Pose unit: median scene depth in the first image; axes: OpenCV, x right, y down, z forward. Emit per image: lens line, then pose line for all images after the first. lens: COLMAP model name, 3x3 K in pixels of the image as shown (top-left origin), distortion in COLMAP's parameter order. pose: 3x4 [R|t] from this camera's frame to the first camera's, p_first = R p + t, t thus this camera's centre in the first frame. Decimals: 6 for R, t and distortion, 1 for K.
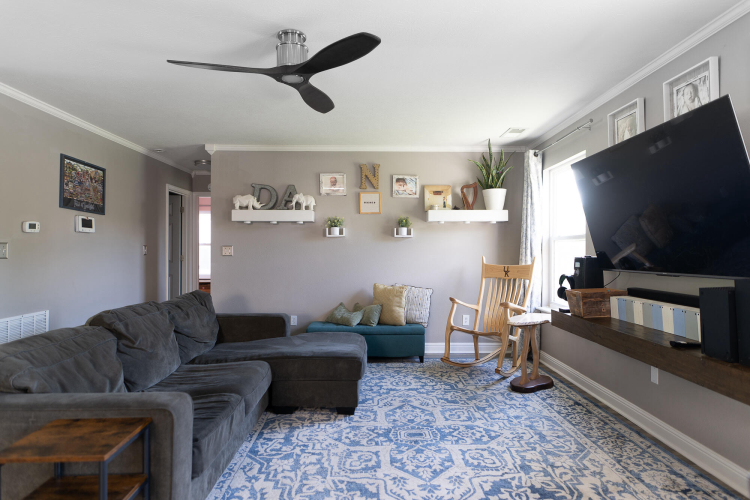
lens RADIAL K [[431.0, 0, 370.4], [0, 431.0, 248.9], [0, 0, 1]] dist [0.000768, -0.000618]
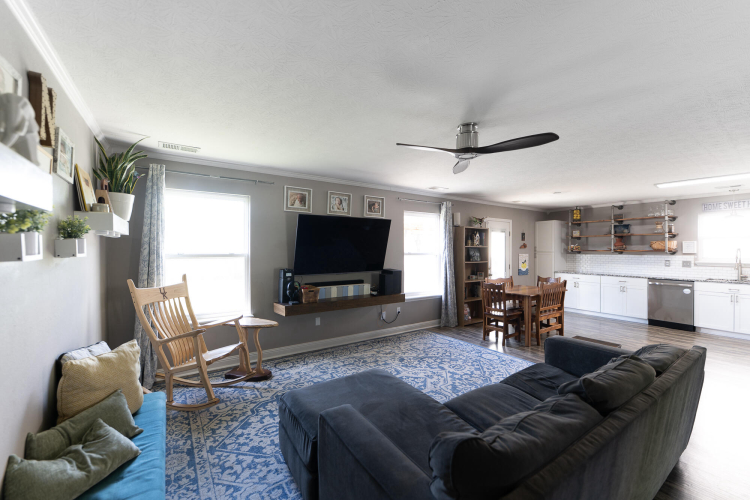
lens RADIAL K [[301.8, 0, 371.8], [0, 301.8, 249.9], [0, 0, 1]] dist [0.007708, 0.000111]
pose [[-0.551390, -0.003414, 0.834240, -0.876382], [-0.006211, 0.999981, -0.000014, -0.081547], [-0.834224, -0.005189, -0.551401, 1.865971]]
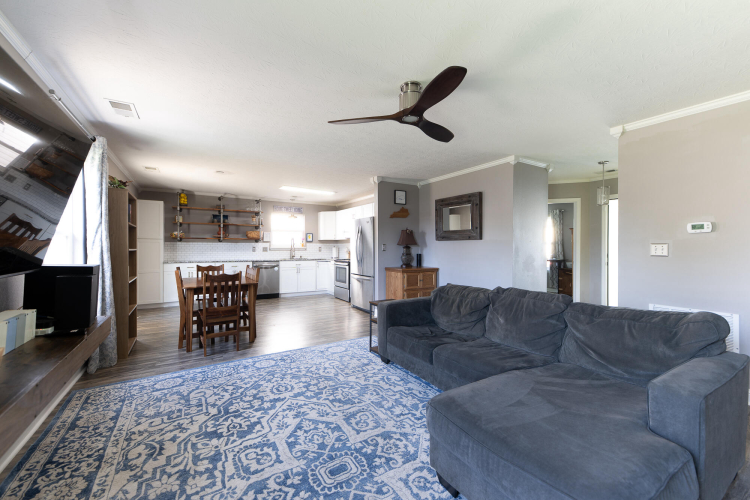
lens RADIAL K [[301.8, 0, 373.0], [0, 301.8, 247.1], [0, 0, 1]] dist [0.007708, 0.000111]
pose [[-0.854019, -0.003747, -0.520228, 0.404678], [-0.001231, 0.999986, -0.005181, 0.002741], [0.520241, -0.003784, -0.854011, 1.762577]]
